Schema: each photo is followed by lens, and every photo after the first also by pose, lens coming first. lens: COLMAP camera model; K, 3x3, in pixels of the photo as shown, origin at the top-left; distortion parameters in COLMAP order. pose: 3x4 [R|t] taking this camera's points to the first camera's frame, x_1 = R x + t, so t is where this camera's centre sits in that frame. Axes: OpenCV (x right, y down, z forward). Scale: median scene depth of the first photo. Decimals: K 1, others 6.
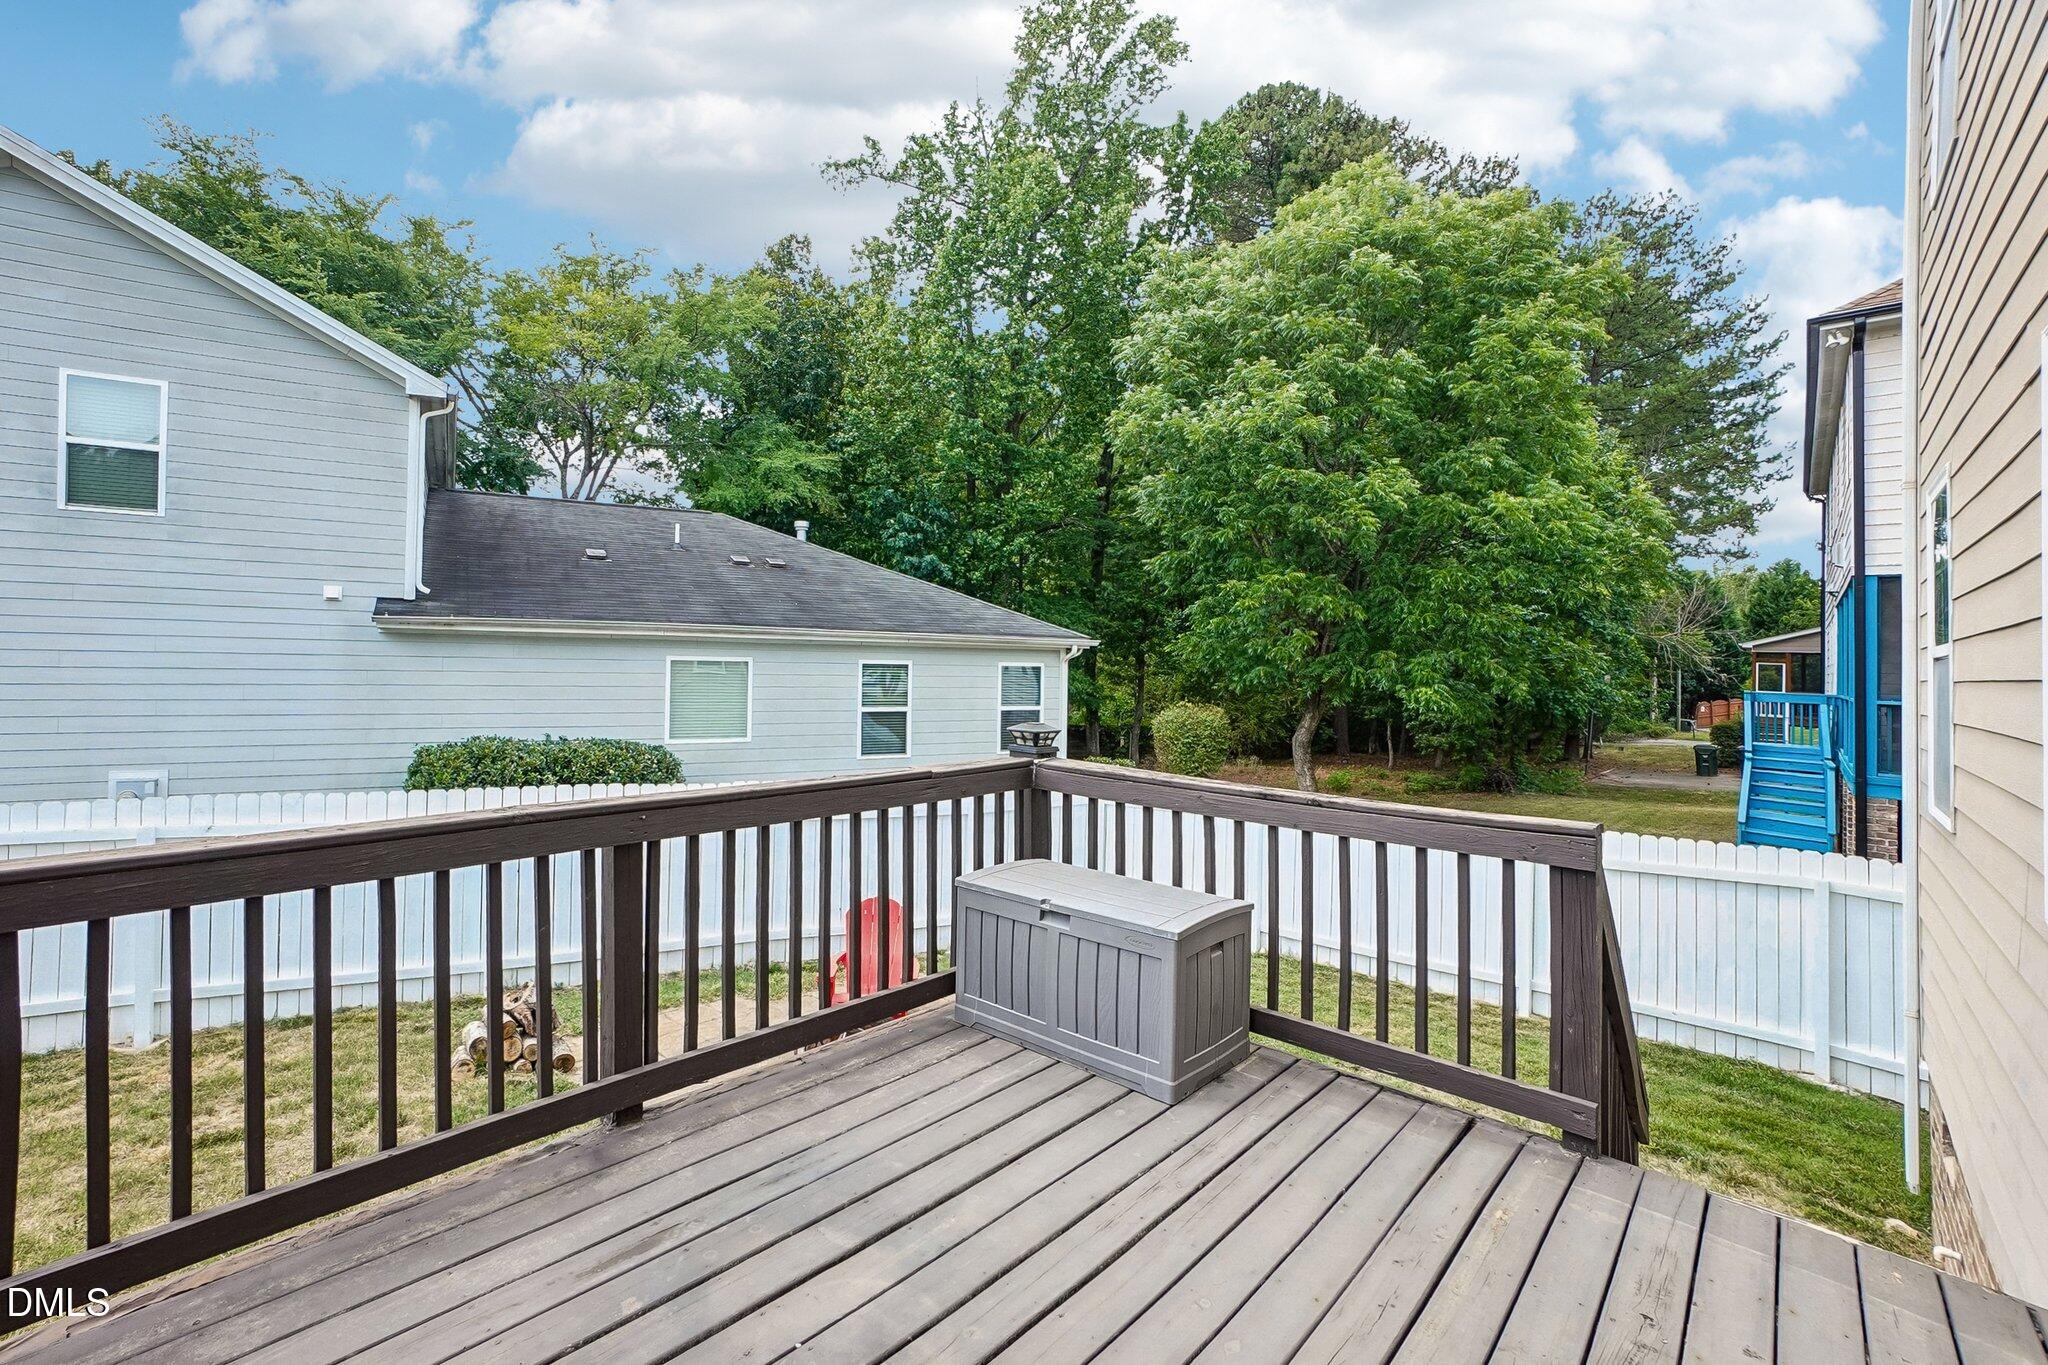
lens RADIAL K [[917.8, 0, 1001.2], [0, 917.8, 685.7], [0, 0, 1]] dist [-0.061096, 0.022553]
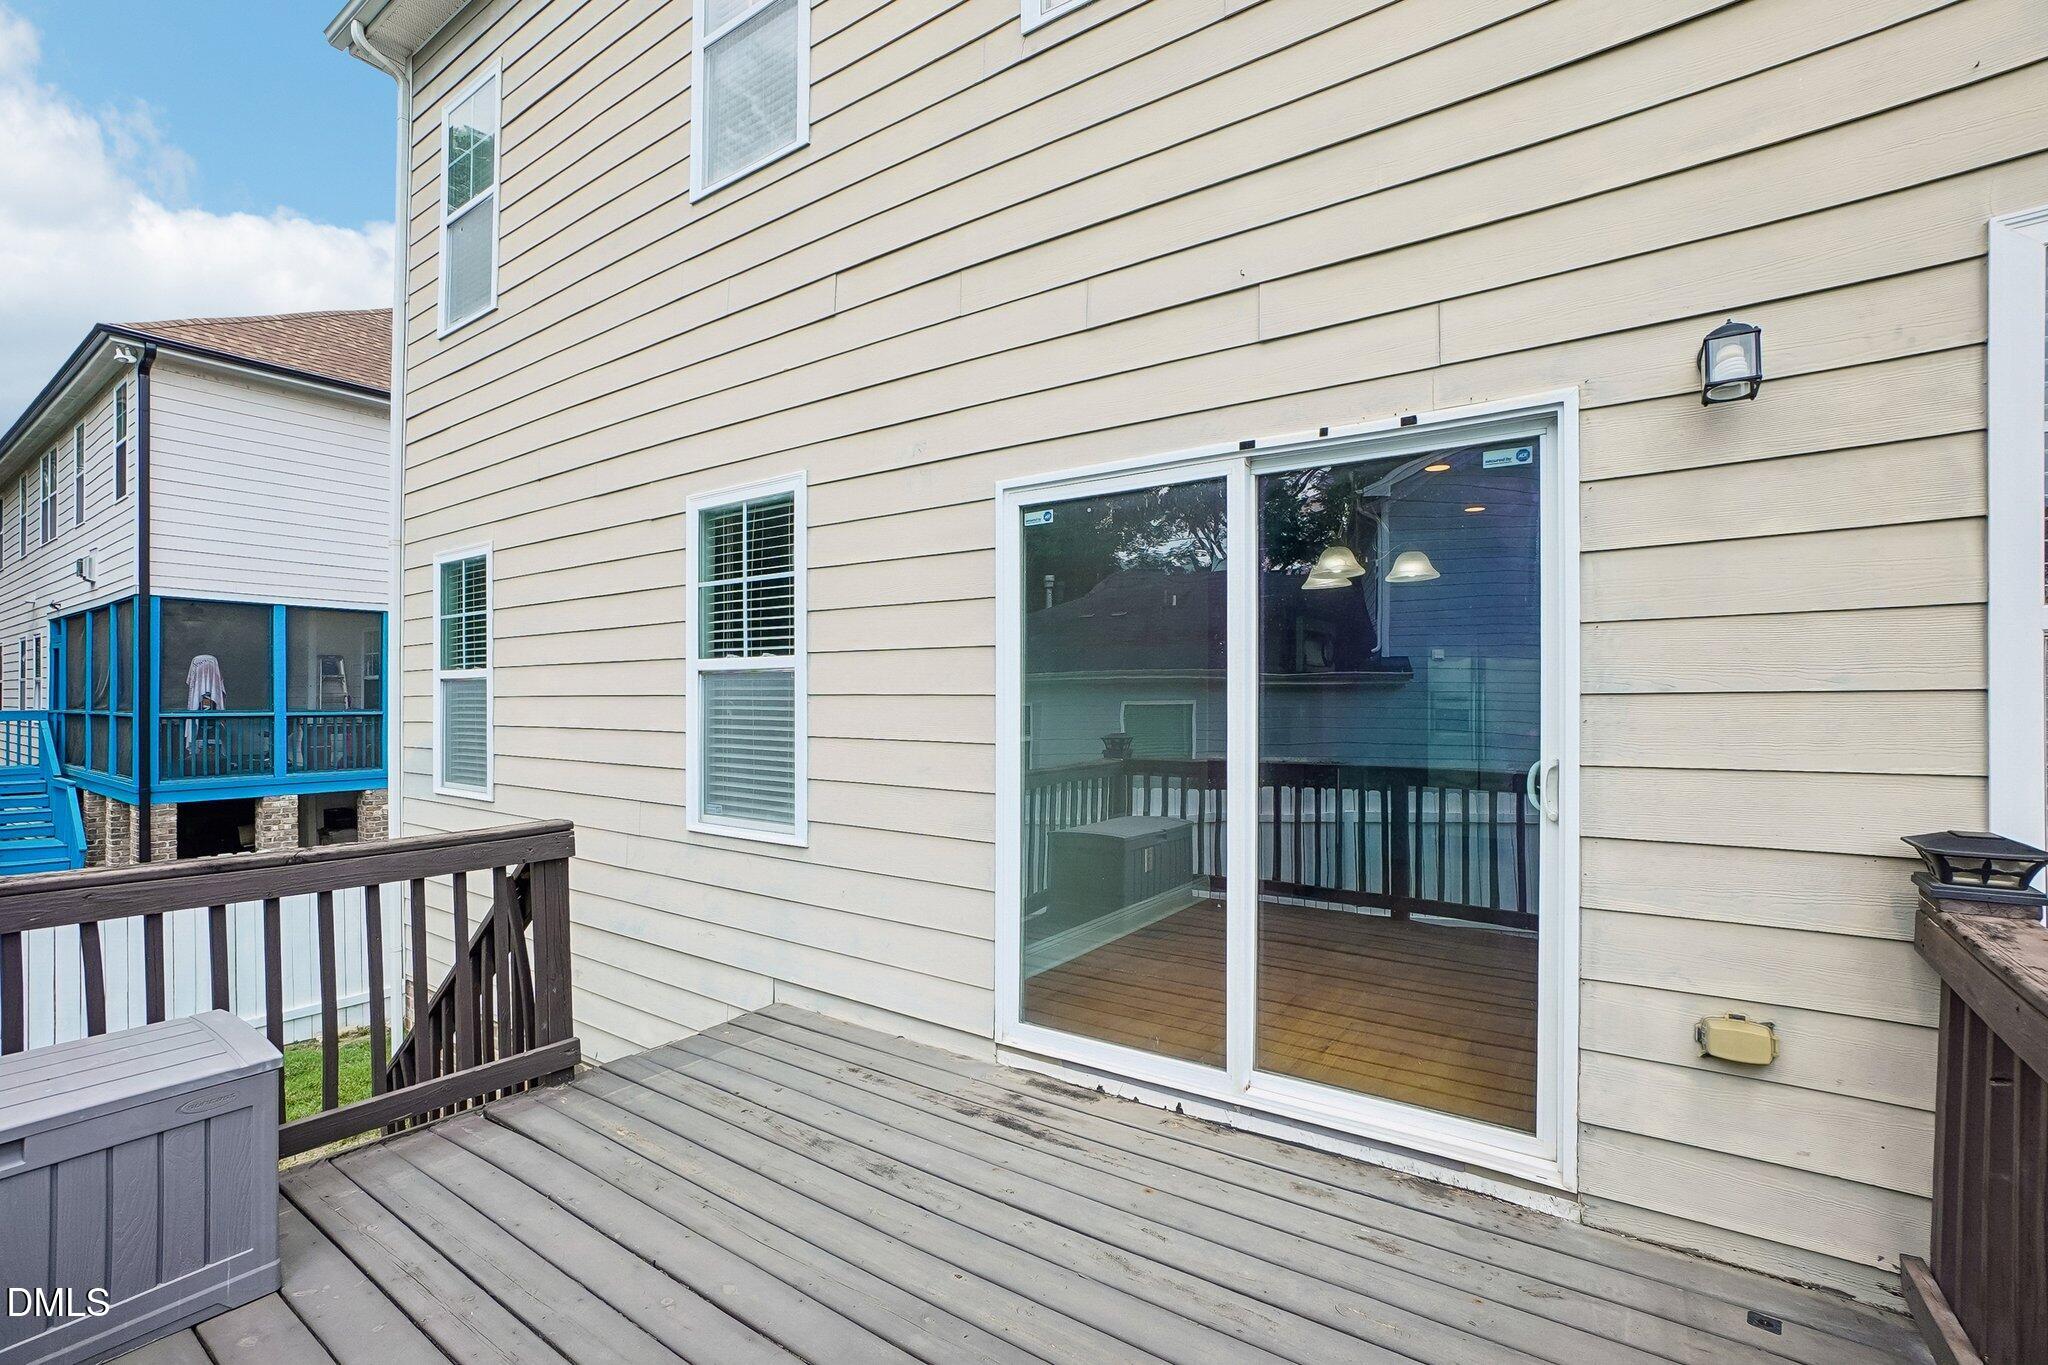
lens RADIAL K [[917.8, 0, 1001.2], [0, 917.8, 685.7], [0, 0, 1]] dist [-0.061096, 0.022553]
pose [[-0.120545, -0.009353, 0.992664, -0.560473], [0.018369, 0.999763, 0.011651, -0.032016], [-0.992538, 0.019639, -0.120344, 0.446900]]
